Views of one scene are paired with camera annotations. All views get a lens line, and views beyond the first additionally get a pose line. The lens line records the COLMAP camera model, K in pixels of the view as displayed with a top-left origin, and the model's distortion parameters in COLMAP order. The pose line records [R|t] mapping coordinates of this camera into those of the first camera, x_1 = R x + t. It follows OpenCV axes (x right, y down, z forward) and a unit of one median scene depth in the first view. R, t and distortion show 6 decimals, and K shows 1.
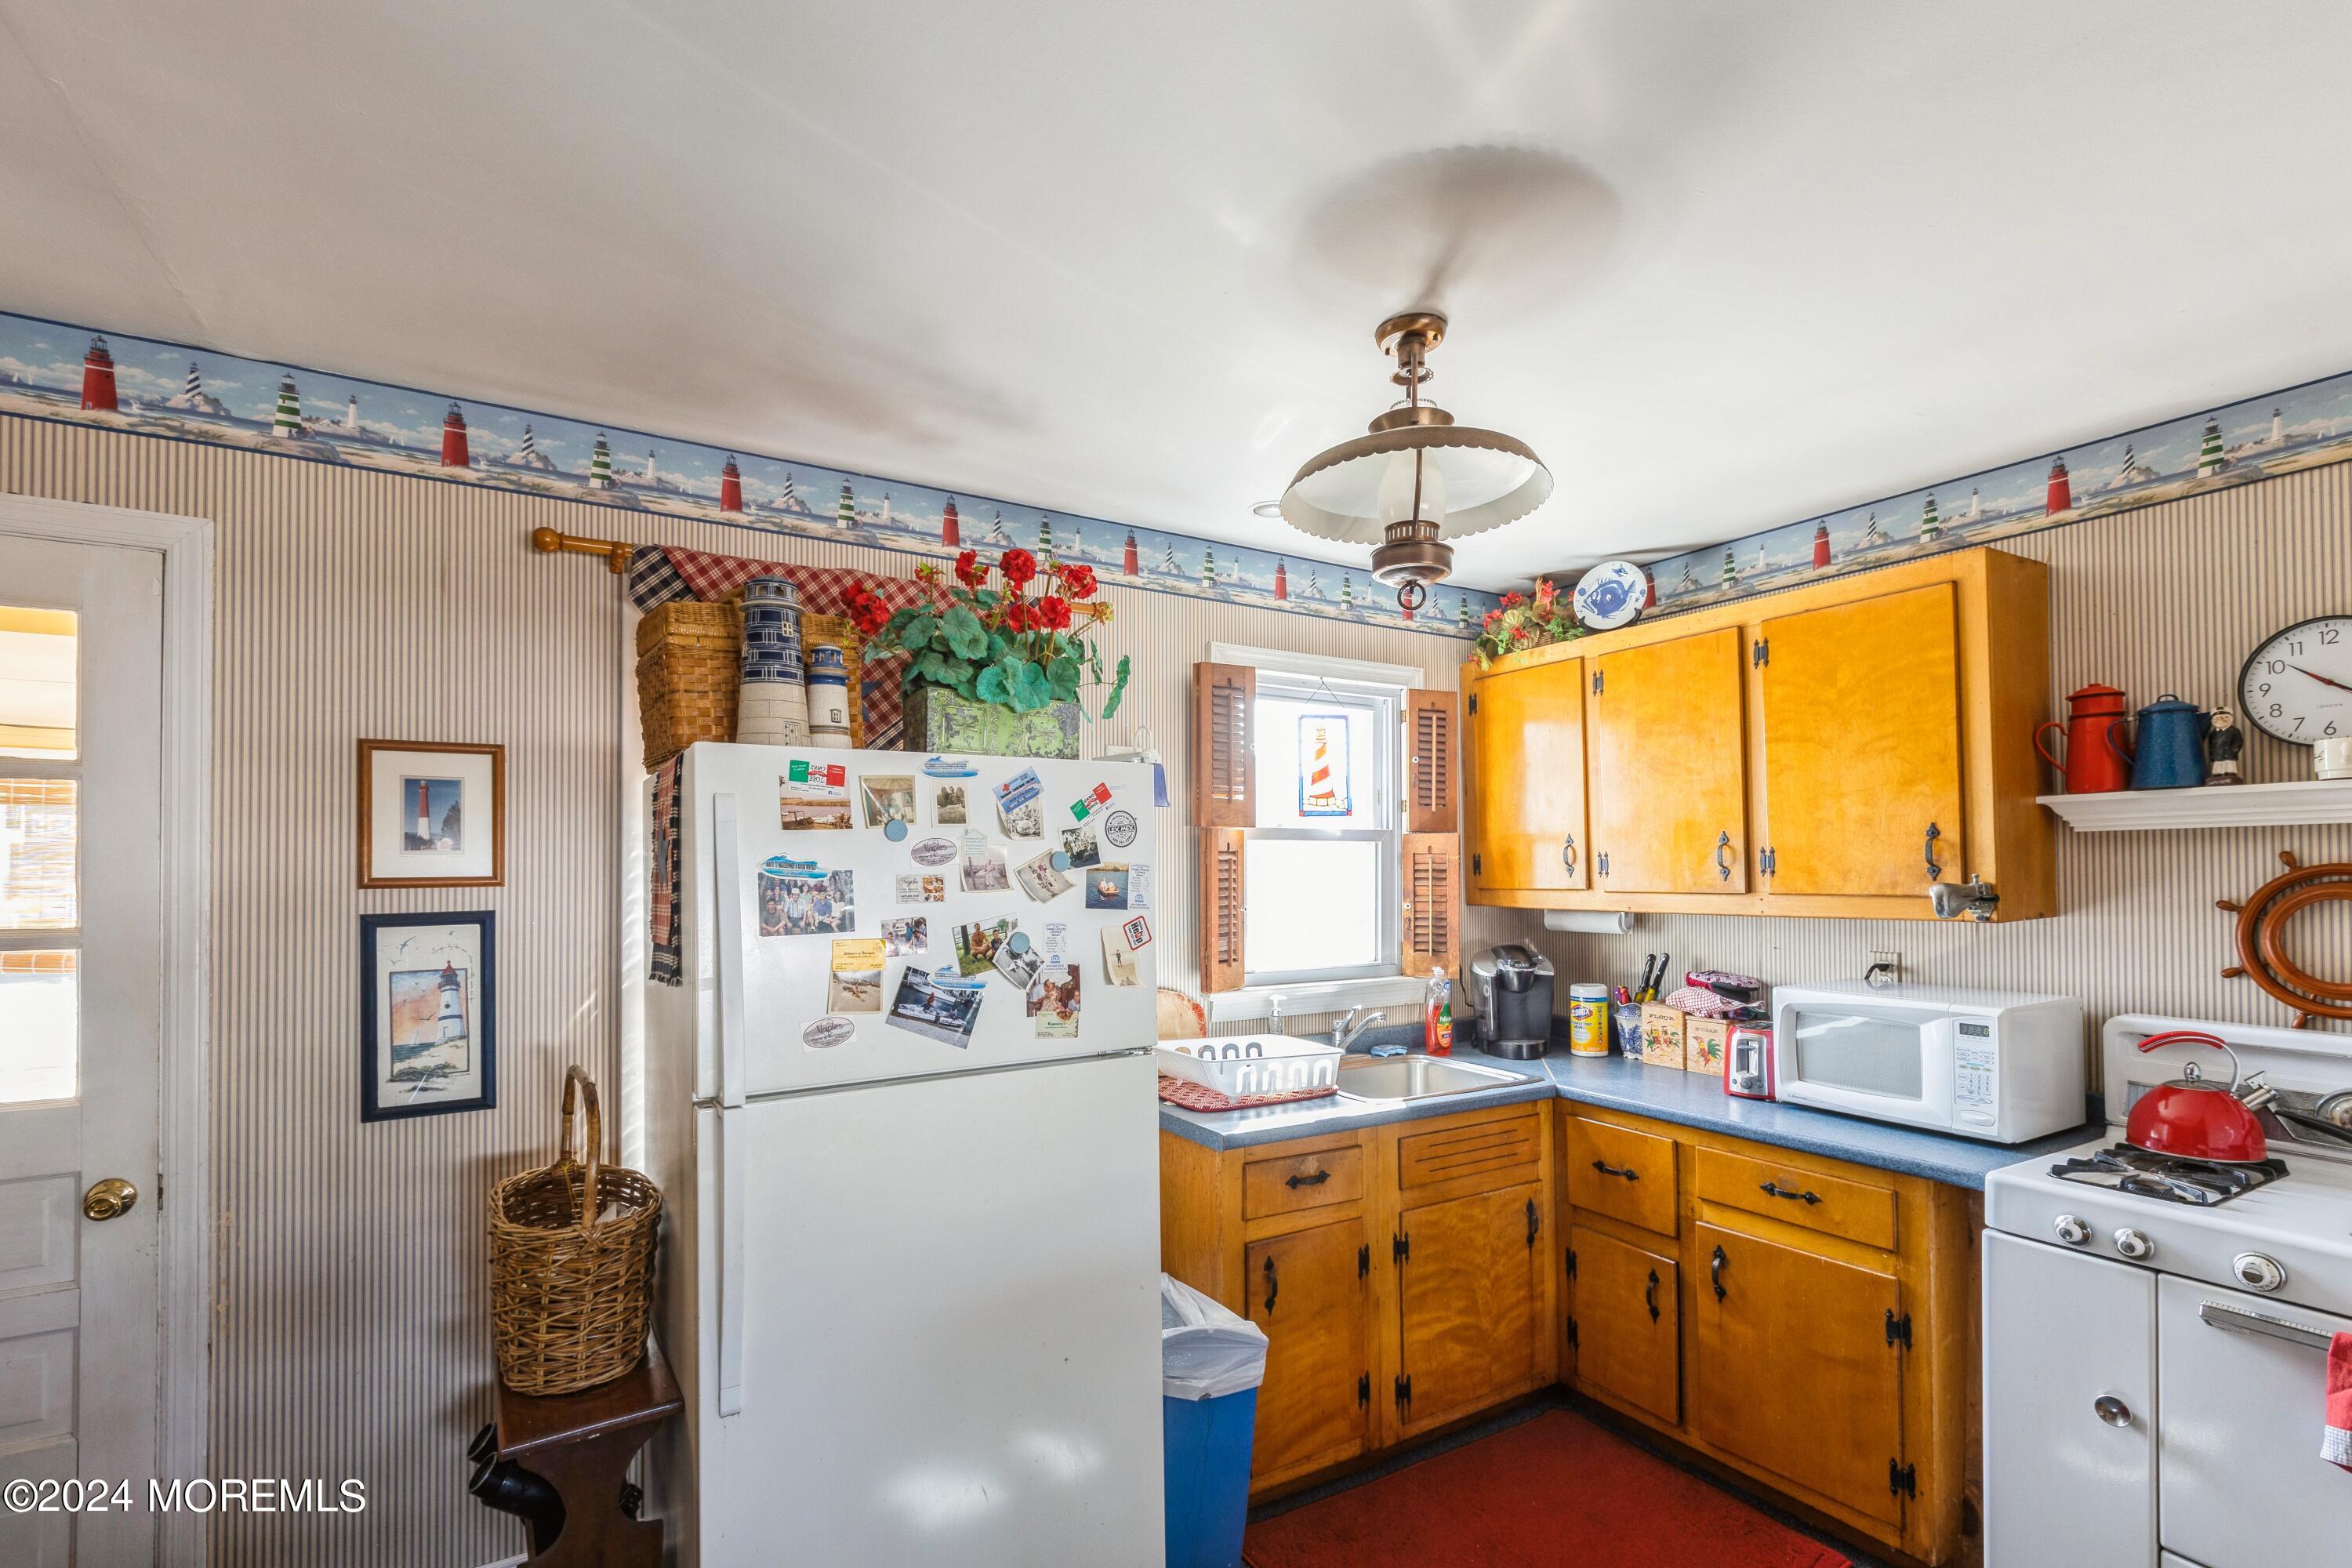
lens RADIAL K [[1081.4, 0, 1177.8], [0, 1081.4, 855.0], [0, 0, 1]] dist [-0.000511, -0.000486]
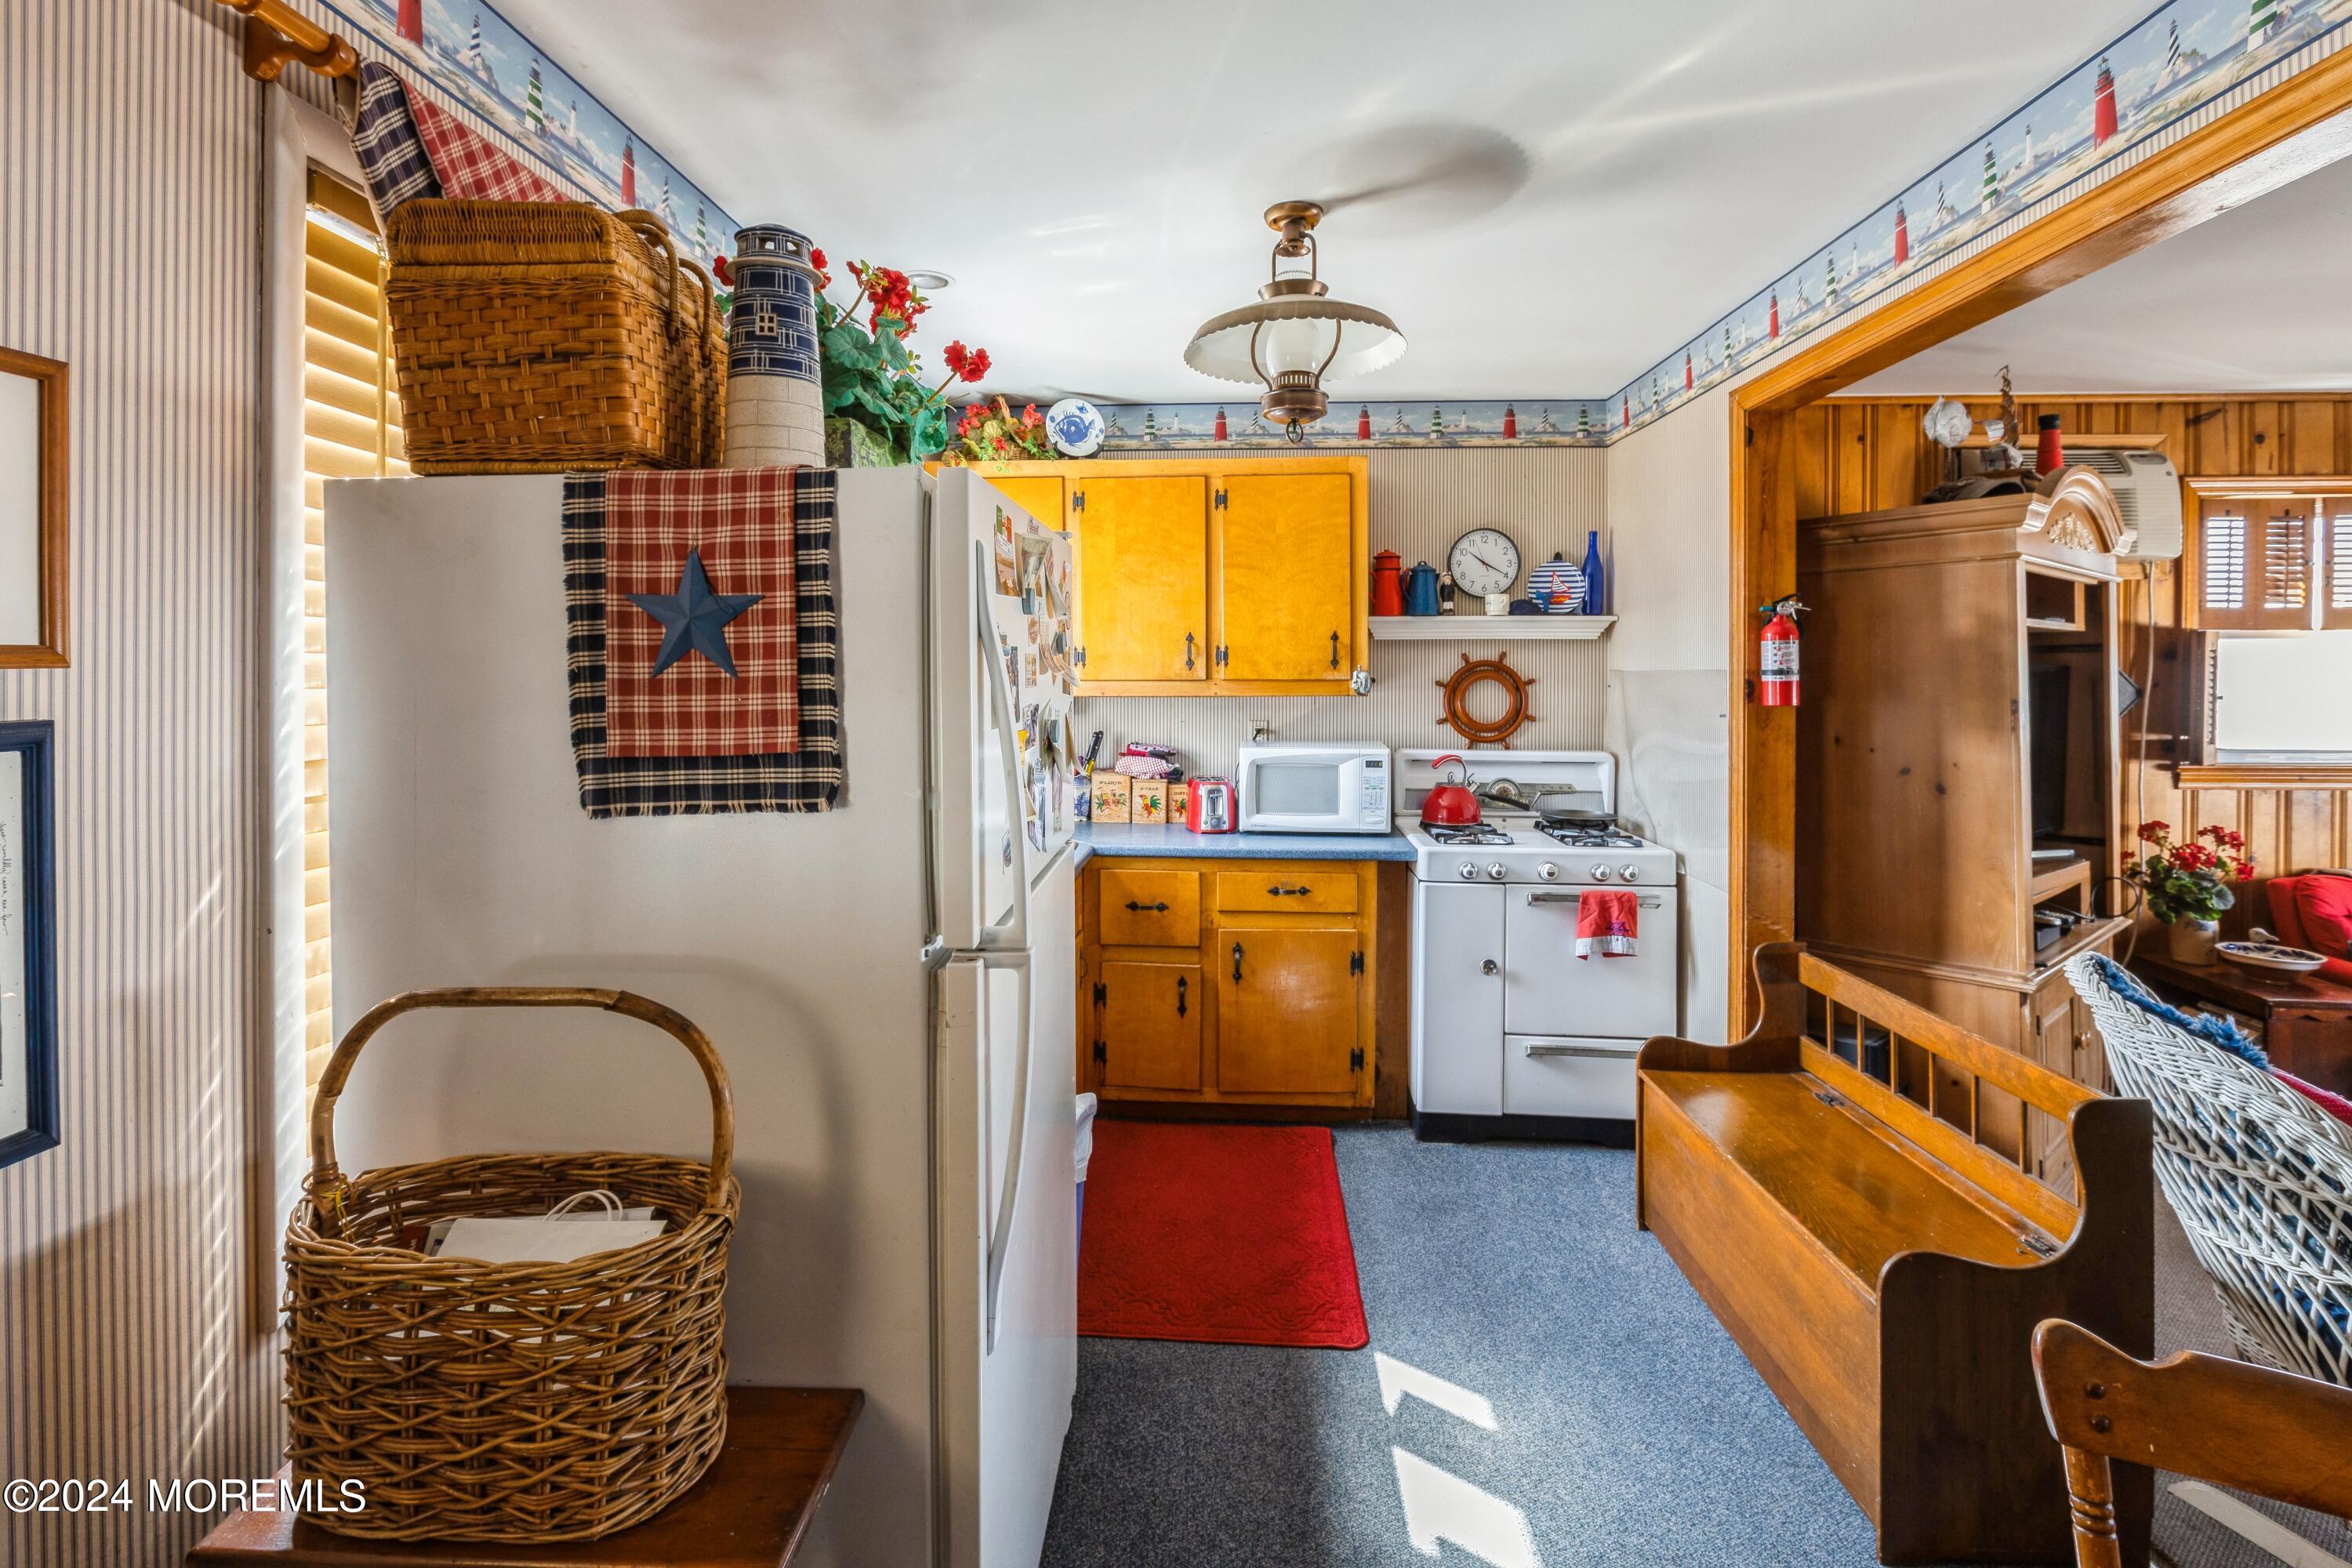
lens RADIAL K [[1075.4, 0, 1172.1], [0, 1075.4, 672.3], [0, 0, 1]] dist [-0.026517, 0.000087]
pose [[0.570585, 0.002214, 0.821236, -0.615215], [-0.015041, 0.999857, 0.007755, 0.017967], [-0.821101, -0.016777, 0.570536, 0.304640]]
